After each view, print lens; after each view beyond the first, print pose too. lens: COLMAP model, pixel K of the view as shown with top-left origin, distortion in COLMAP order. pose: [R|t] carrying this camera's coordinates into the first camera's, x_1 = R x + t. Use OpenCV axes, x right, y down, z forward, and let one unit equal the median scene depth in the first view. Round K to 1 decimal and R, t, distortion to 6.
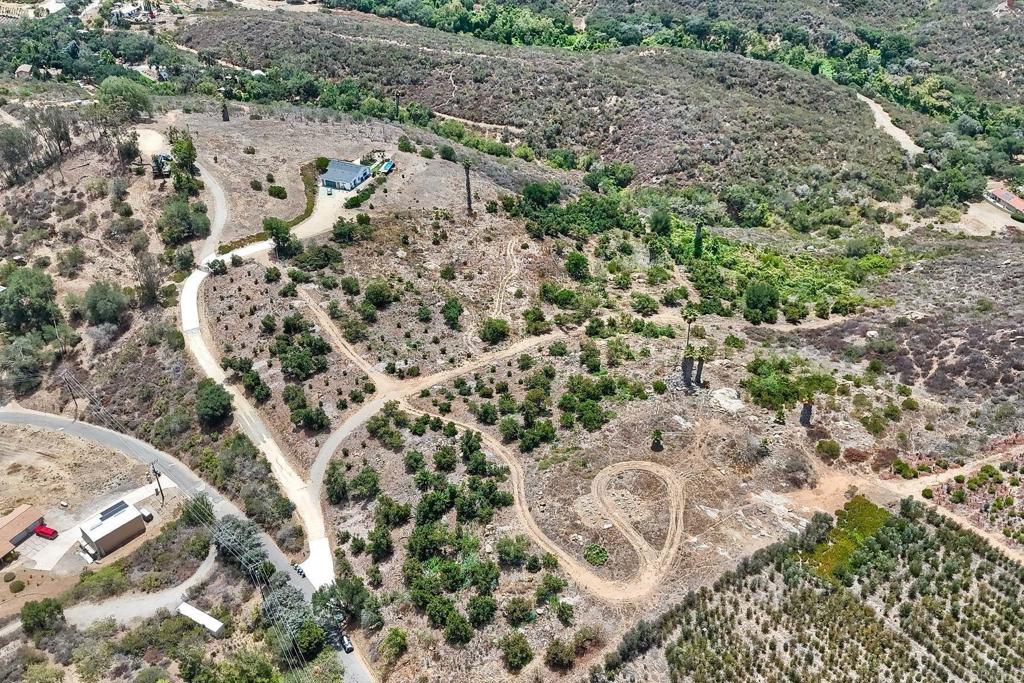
lens RADIAL K [[897.2, 0, 512.0], [0, 897.2, 341.5], [0, 0, 1]] dist [0.091019, -0.124921]
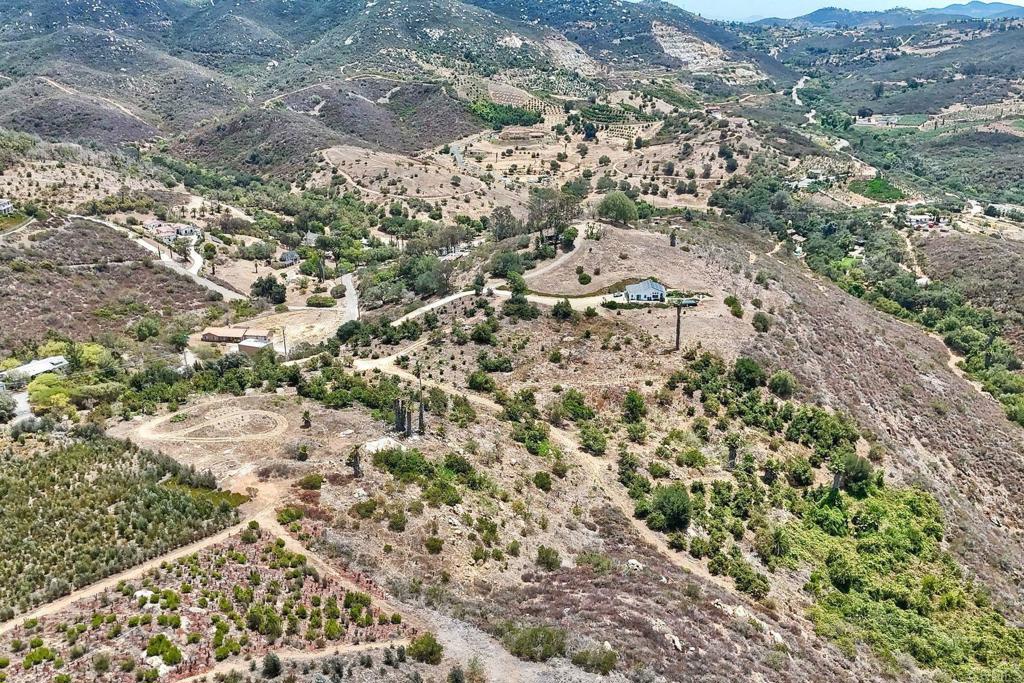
lens RADIAL K [[897.2, 0, 512.0], [0, 897.2, 341.5], [0, 0, 1]] dist [0.091019, -0.124921]
pose [[0.341030, 0.320938, -0.883571, 1.005852], [-0.543358, 0.834298, 0.093322, -0.187756], [0.767112, 0.448269, 0.458904, 0.480105]]
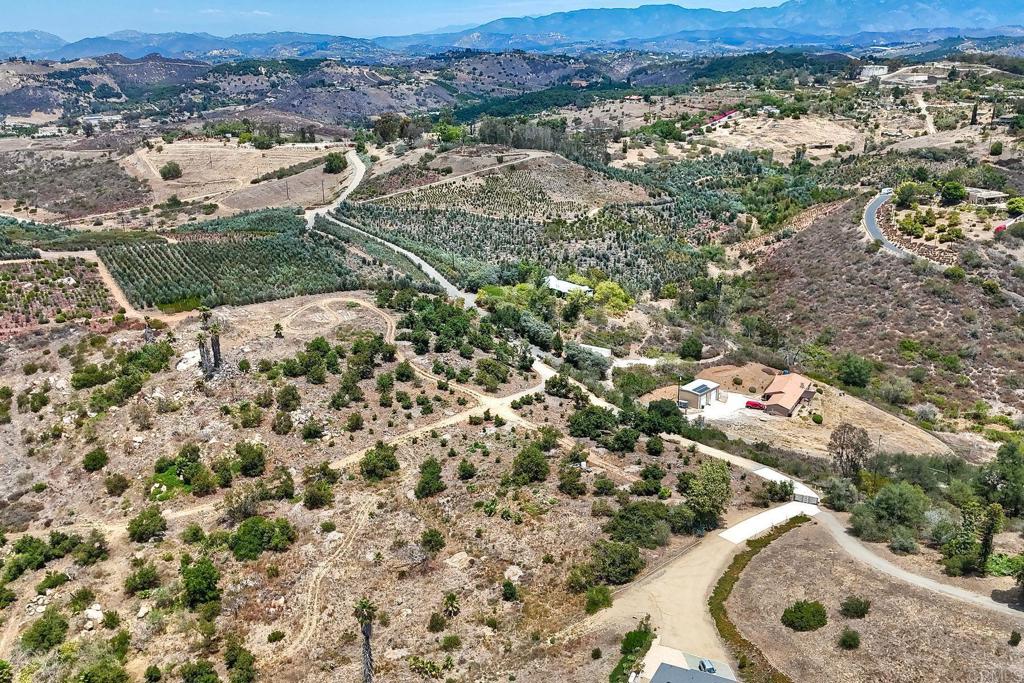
lens RADIAL K [[897.2, 0, 512.0], [0, 897.2, 341.5], [0, 0, 1]] dist [0.091019, -0.124921]
pose [[-0.999894, 0.011615, 0.008824, -0.148531], [0.013976, 0.589600, 0.807574, -0.734225], [0.004177, 0.807612, -0.589700, 1.401490]]
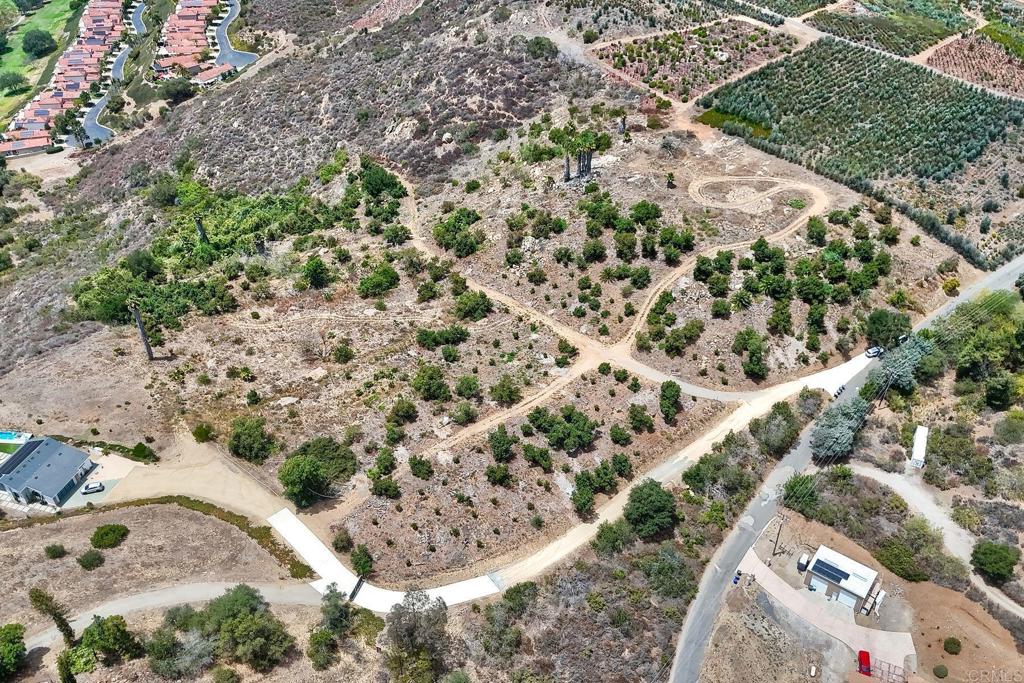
lens RADIAL K [[897.2, 0, 512.0], [0, 897.2, 341.5], [0, 0, 1]] dist [0.091019, -0.124921]
pose [[-0.109478, -0.606859, 0.787234, -0.771587], [0.586430, 0.600039, 0.544107, -0.468182], [-0.802567, 0.521225, 0.290189, 0.727267]]
